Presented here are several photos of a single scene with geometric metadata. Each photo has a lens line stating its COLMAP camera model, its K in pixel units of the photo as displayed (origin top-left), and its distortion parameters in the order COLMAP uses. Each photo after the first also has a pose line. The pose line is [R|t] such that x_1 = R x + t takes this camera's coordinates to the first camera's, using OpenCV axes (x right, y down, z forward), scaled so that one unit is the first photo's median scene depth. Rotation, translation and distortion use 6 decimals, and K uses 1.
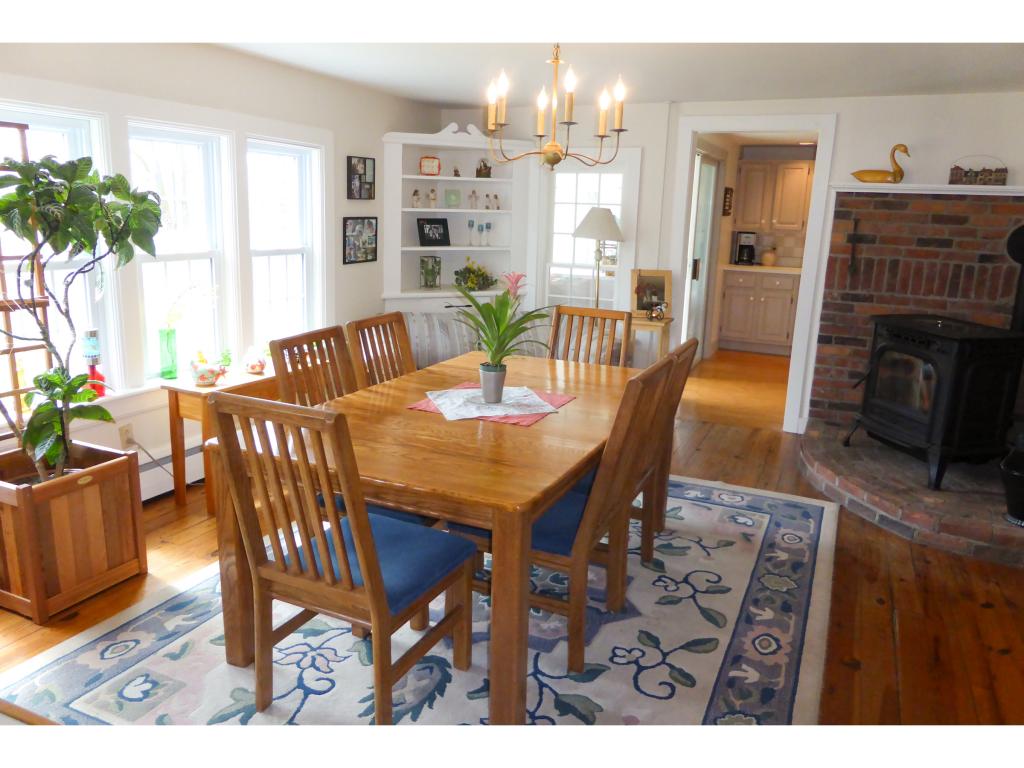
lens RADIAL K [[759.5, 0, 509.5], [0, 759.5, 384.0], [0, 0, 1]] dist [-0.020332, 0.004104]
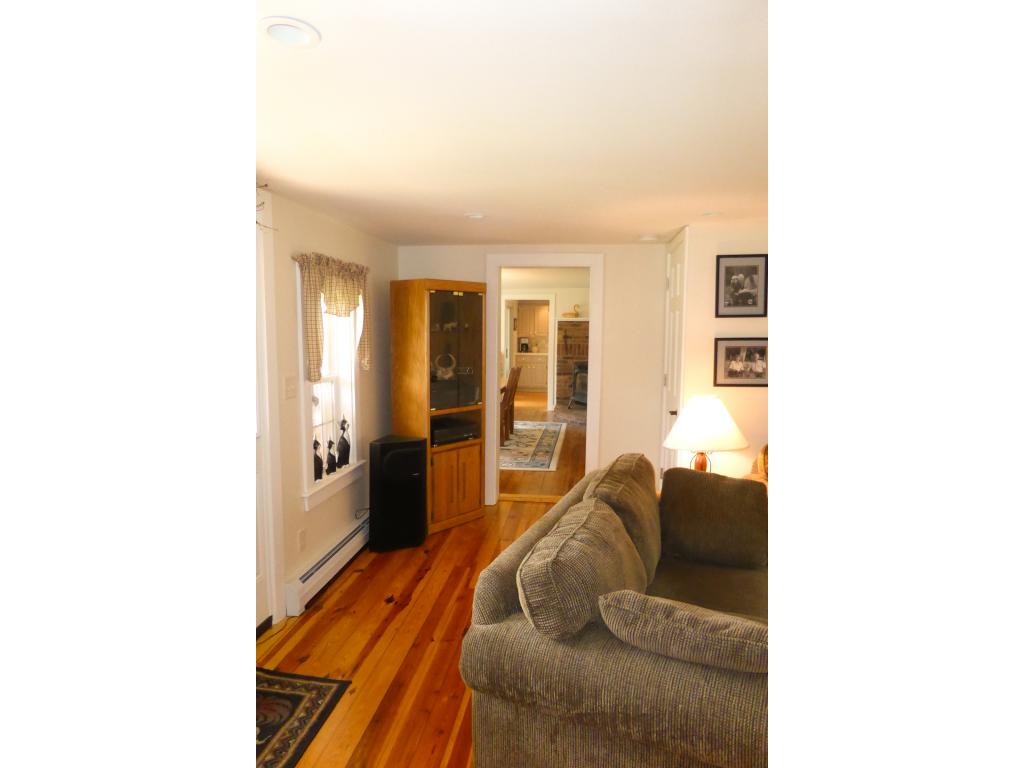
lens RADIAL K [[568.2, 0, 512.3], [0, 568.2, 382.7], [0, 0, 1]] dist [-0.016847, 0.006147]
pose [[0.955521, -0.050371, 0.290591, -0.336896], [0.088225, 0.989007, -0.118669, 0.199422], [-0.281419, 0.139028, 0.949460, -0.883174]]
